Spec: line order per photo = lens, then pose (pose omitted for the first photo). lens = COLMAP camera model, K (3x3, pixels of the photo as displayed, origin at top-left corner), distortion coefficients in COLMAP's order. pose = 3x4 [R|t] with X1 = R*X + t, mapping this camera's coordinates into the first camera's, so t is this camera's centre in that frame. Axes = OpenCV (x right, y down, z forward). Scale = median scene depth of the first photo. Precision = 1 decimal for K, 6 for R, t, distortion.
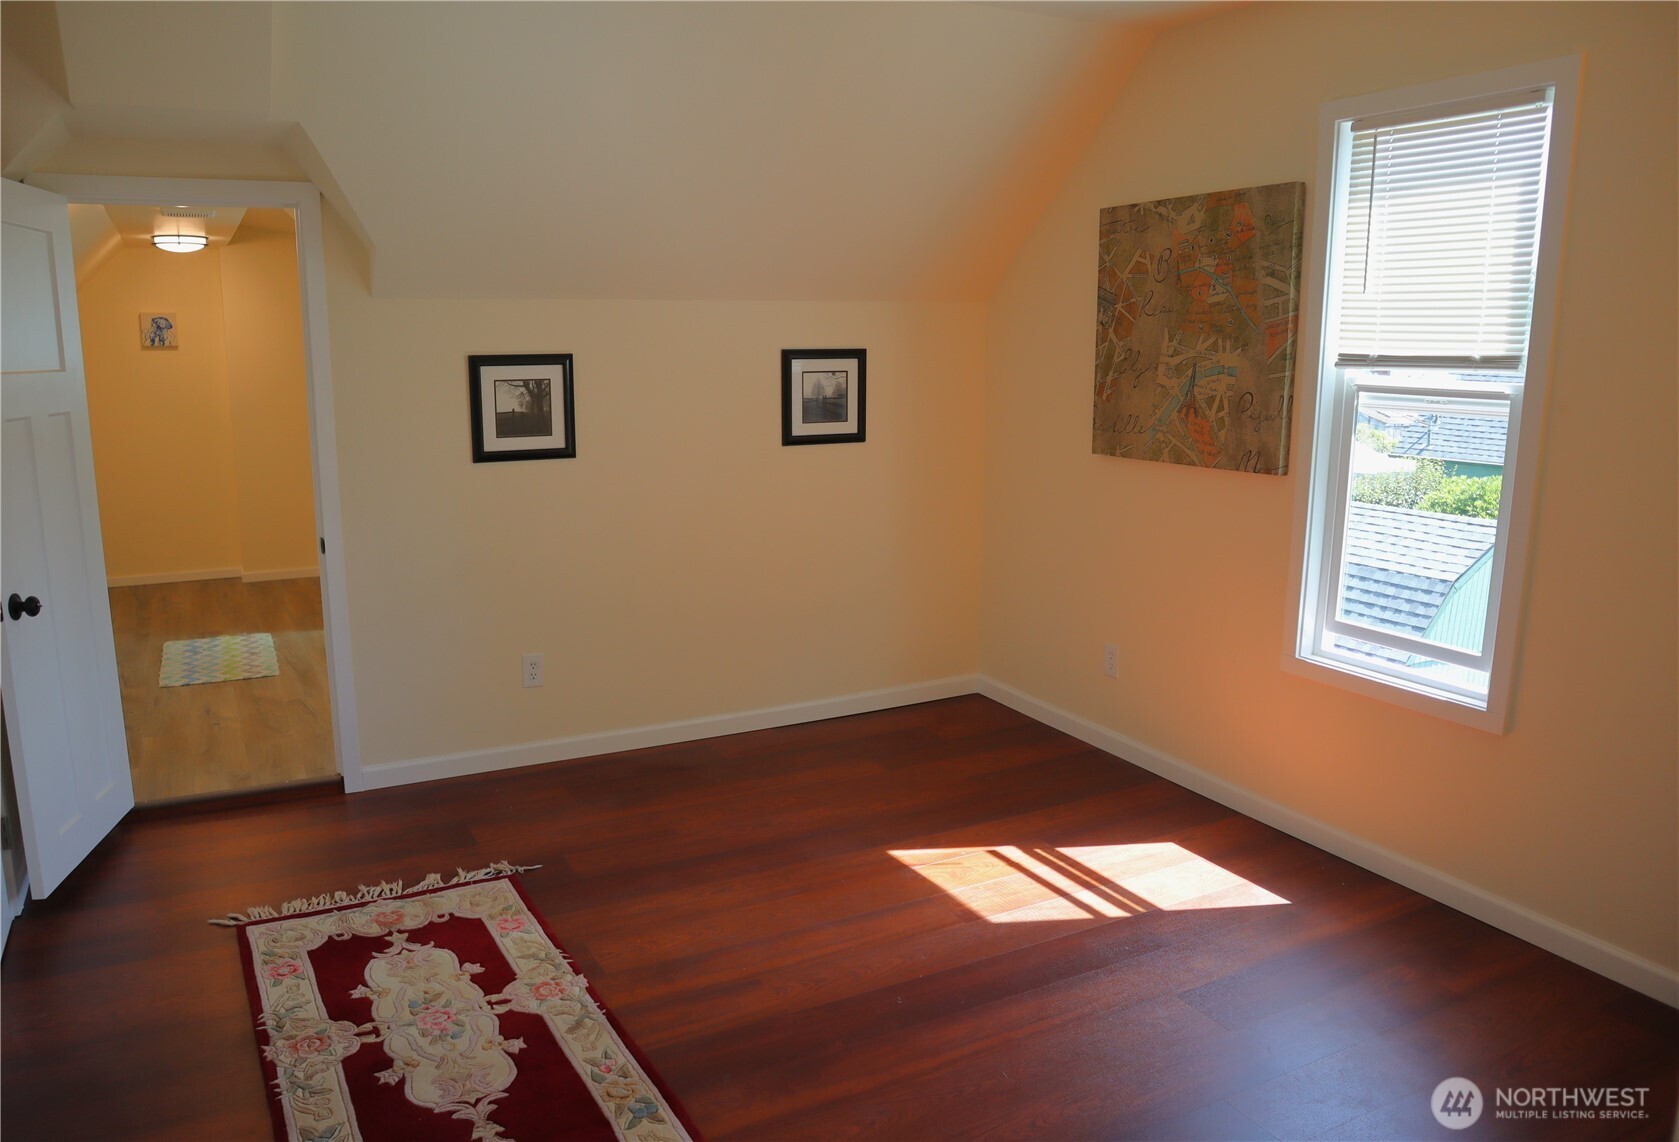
lens RADIAL K [[1236.8, 0, 774.4], [0, 1236.8, 572.1], [0, 0, 1]] dist [-0.066776, 0.005005]
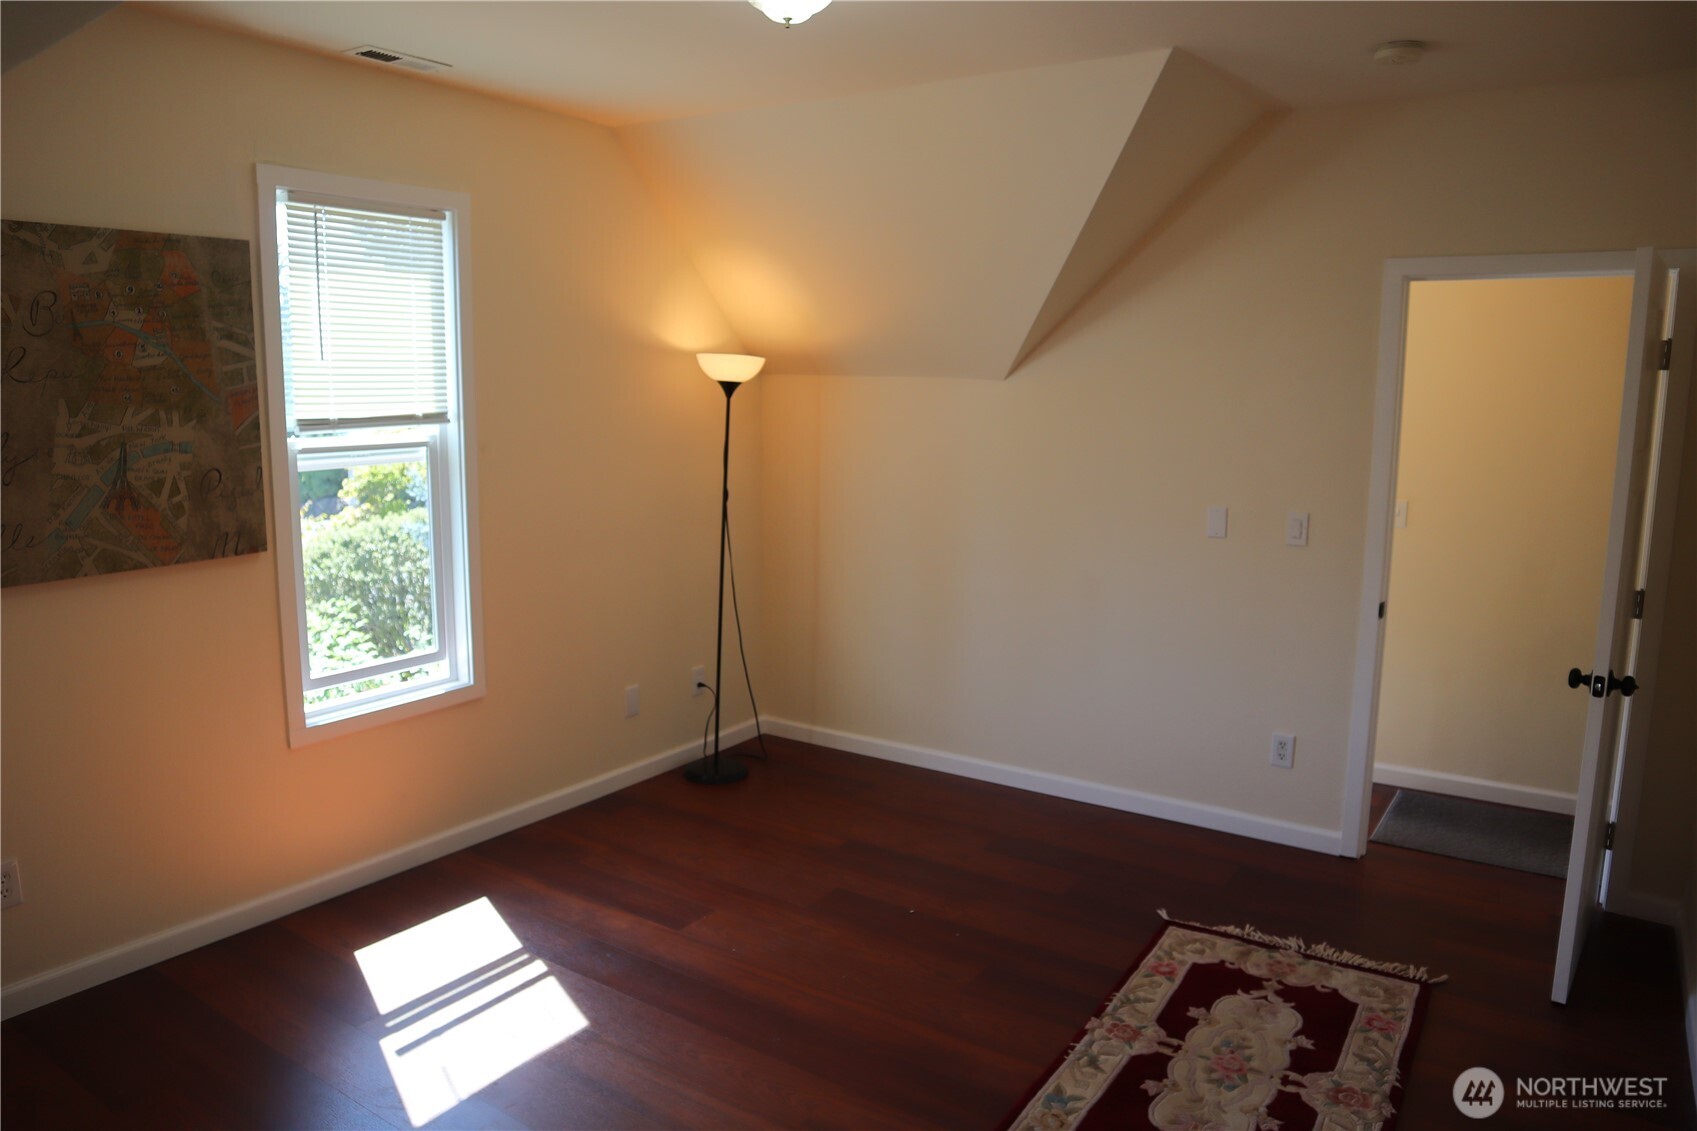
lens RADIAL K [[1180.6, 0, 848.5], [0, 1180.6, 565.5], [0, 0, 1]] dist [-0.044234, 0.003960]
pose [[-0.498924, -0.138657, 0.855482, -0.555991], [0.160344, 0.955307, 0.248351, -0.210372], [-0.851683, 0.261080, -0.454393, 0.985383]]
